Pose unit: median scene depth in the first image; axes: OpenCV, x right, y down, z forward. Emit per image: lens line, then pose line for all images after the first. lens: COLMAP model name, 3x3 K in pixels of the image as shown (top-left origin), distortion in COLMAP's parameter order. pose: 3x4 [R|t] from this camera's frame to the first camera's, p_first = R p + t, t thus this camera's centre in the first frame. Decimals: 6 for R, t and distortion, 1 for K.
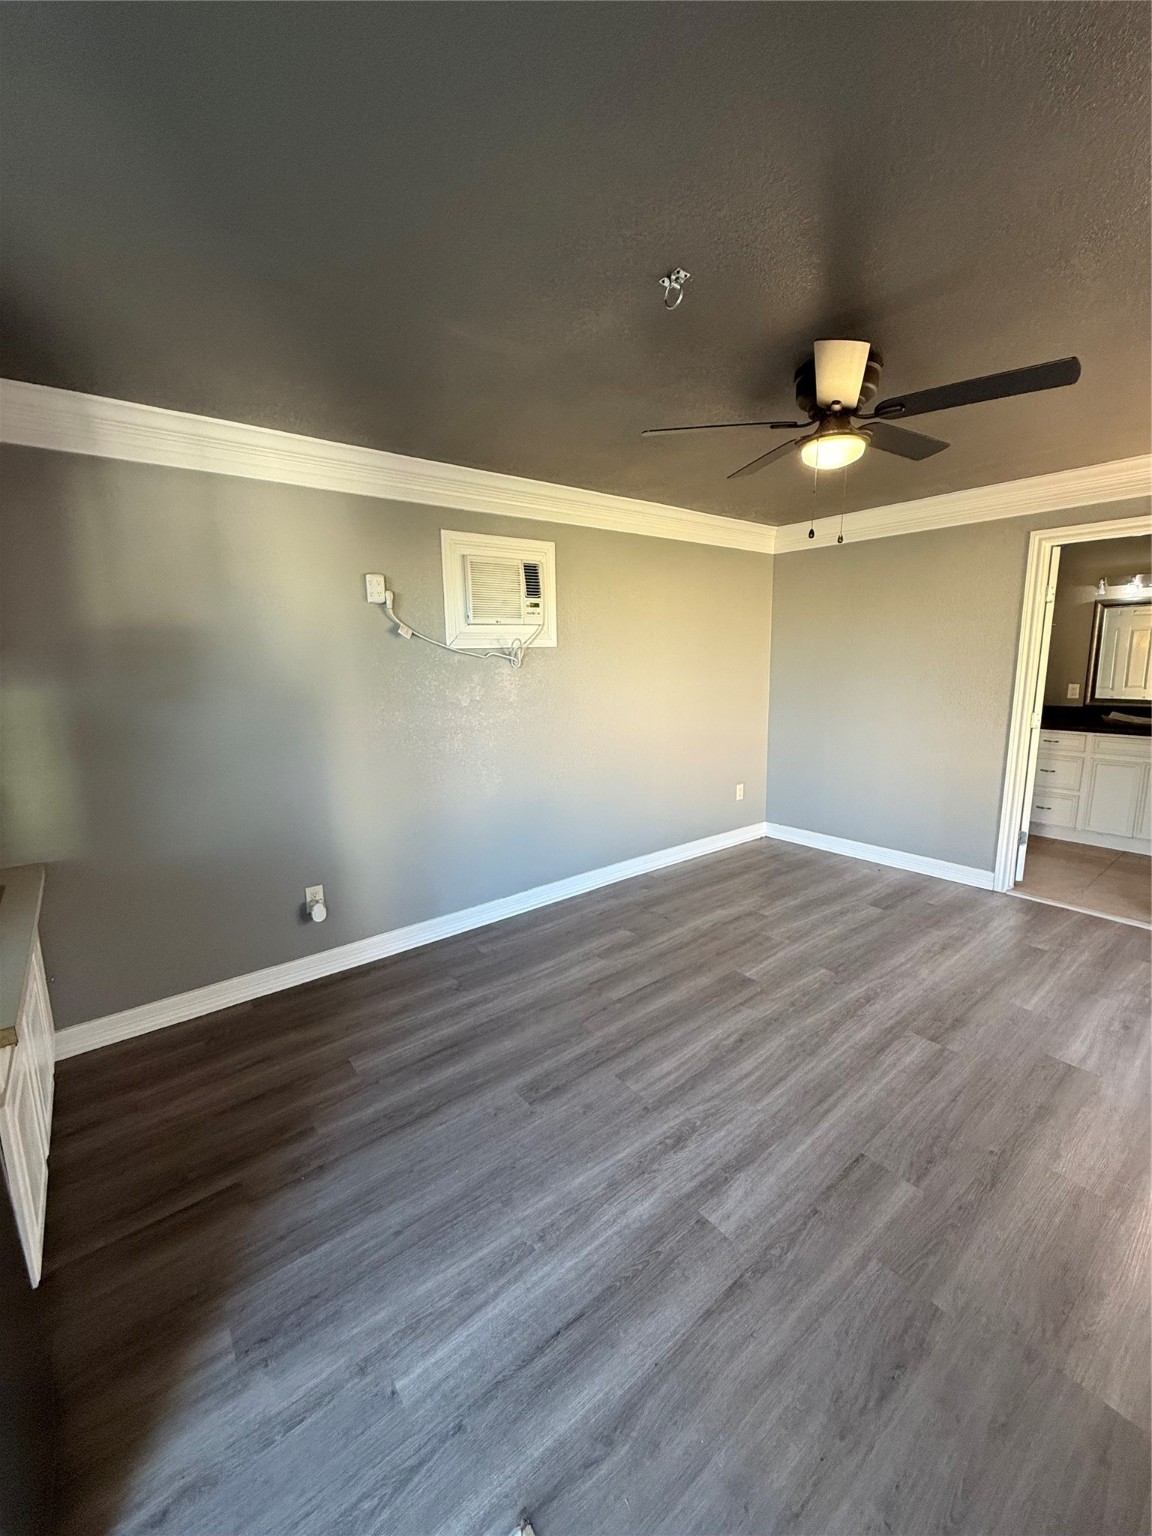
lens RADIAL K [[610.7, 0, 576.1], [0, 610.7, 759.2], [0, 0, 1]] dist [-0.000639, 0.000013]
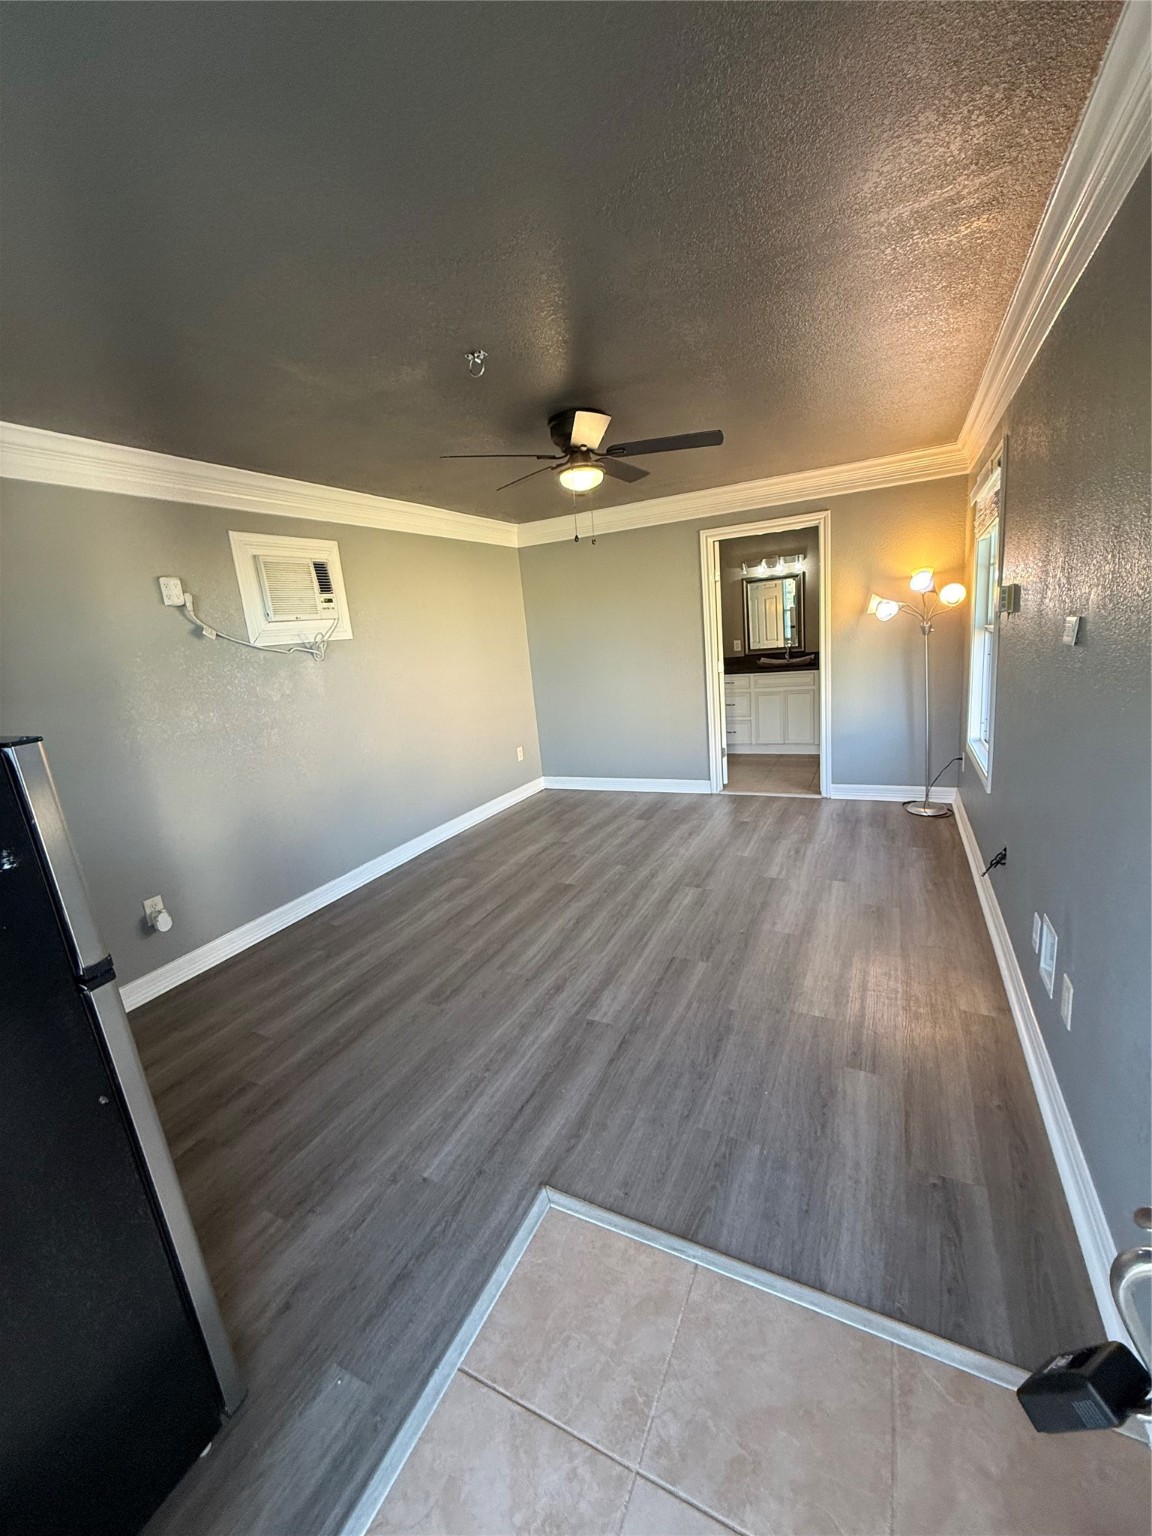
lens RADIAL K [[610.7, 0, 576.1], [0, 610.7, 759.2], [0, 0, 1]] dist [-0.000639, 0.000013]
pose [[0.903243, -0.150832, 0.401748, -0.188323], [0.143251, 0.988471, 0.049043, 0.040506], [-0.404514, 0.013253, 0.914436, -0.190803]]
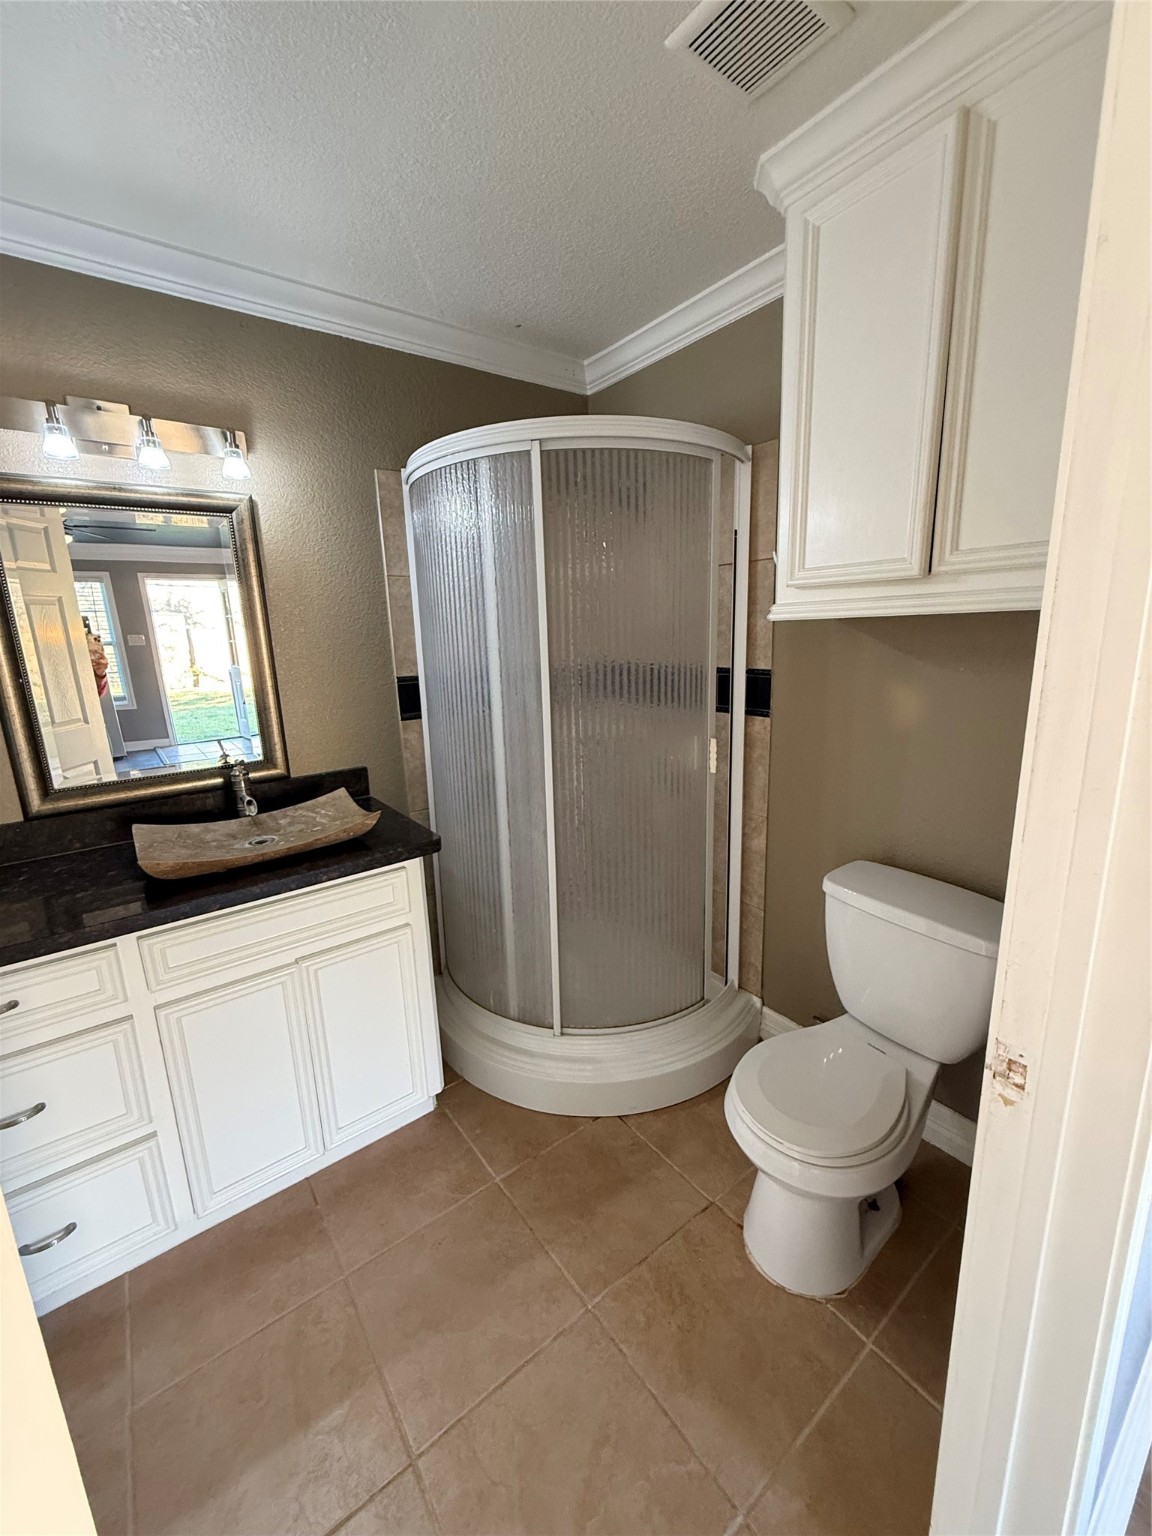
lens RADIAL K [[610.7, 0, 576.1], [0, 610.7, 759.2], [0, 0, 1]] dist [-0.000639, 0.000013]
pose [[0.022407, -0.189108, 0.981701, 0.984083], [0.198979, 0.963146, 0.180992, -0.217032], [-0.979748, 0.191282, 0.059210, 1.284319]]
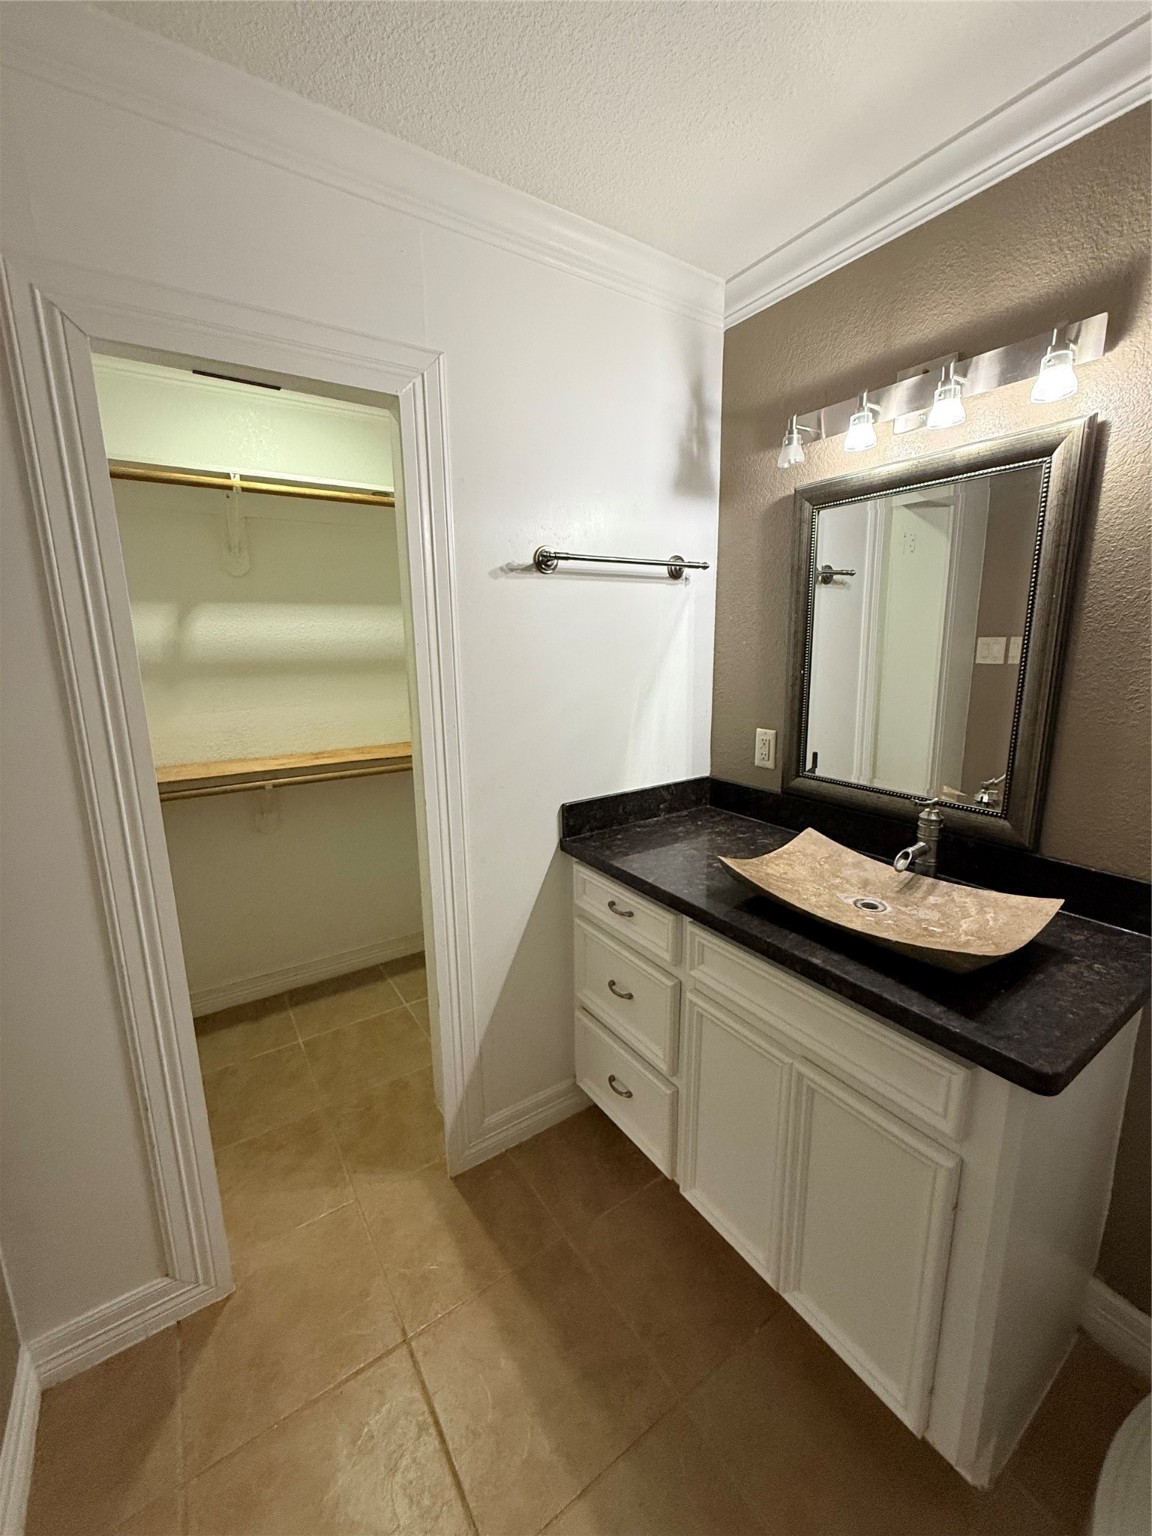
lens RADIAL K [[610.7, 0, 576.1], [0, 610.7, 759.2], [0, 0, 1]] dist [-0.000639, 0.000013]
pose [[0.996926, 0.023498, -0.074745, 1.357208], [-0.021220, 0.999290, 0.031128, -0.212501], [0.075423, -0.029446, 0.996717, 1.164589]]
